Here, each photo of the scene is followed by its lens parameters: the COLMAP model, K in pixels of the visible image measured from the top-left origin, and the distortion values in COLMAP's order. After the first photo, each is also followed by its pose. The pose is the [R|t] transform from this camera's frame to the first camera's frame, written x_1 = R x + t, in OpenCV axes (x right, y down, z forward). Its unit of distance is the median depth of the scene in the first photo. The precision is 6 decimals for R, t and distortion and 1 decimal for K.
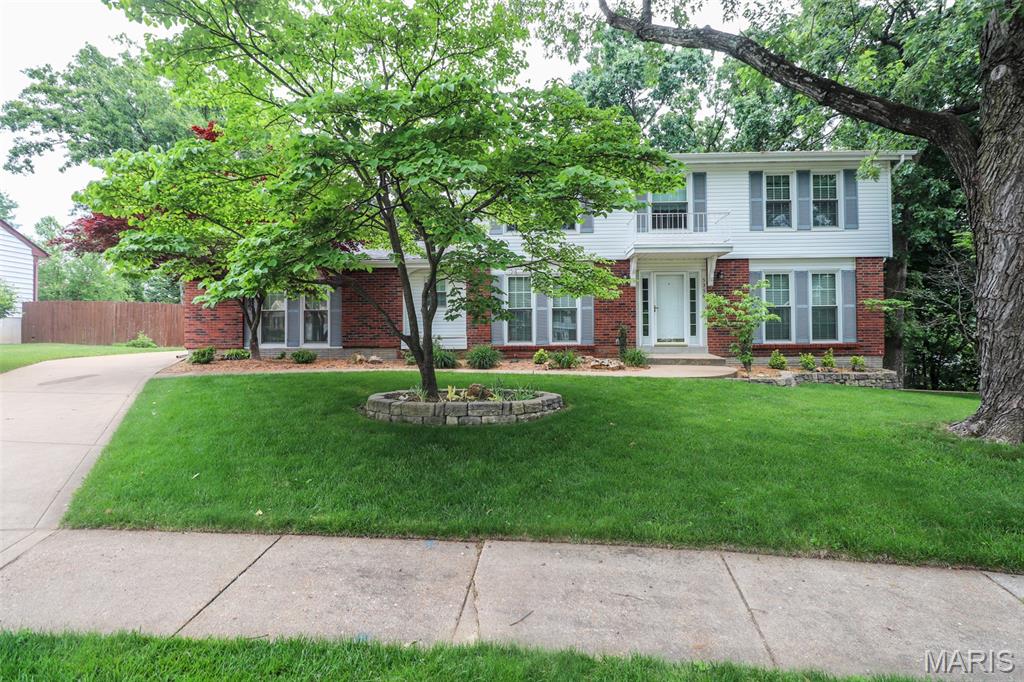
lens RADIAL K [[475.8, 0, 517.1], [0, 475.8, 336.6], [0, 0, 1]] dist [-0.015957, -0.001706]
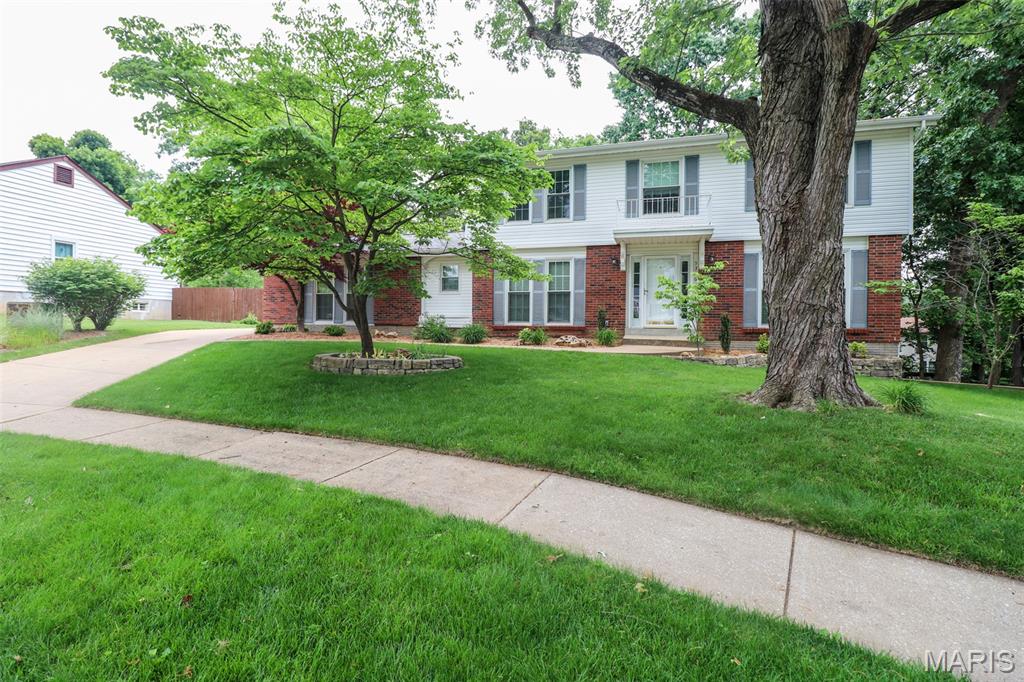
lens RADIAL K [[475.8, 0, 505.3], [0, 475.8, 339.7], [0, 0, 1]] dist [-0.015957, -0.001706]
pose [[0.968524, 0.024173, -0.247745, 0.259394], [-0.016687, 0.999340, 0.032272, 0.017162], [0.248362, -0.027122, 0.968288, -0.076280]]
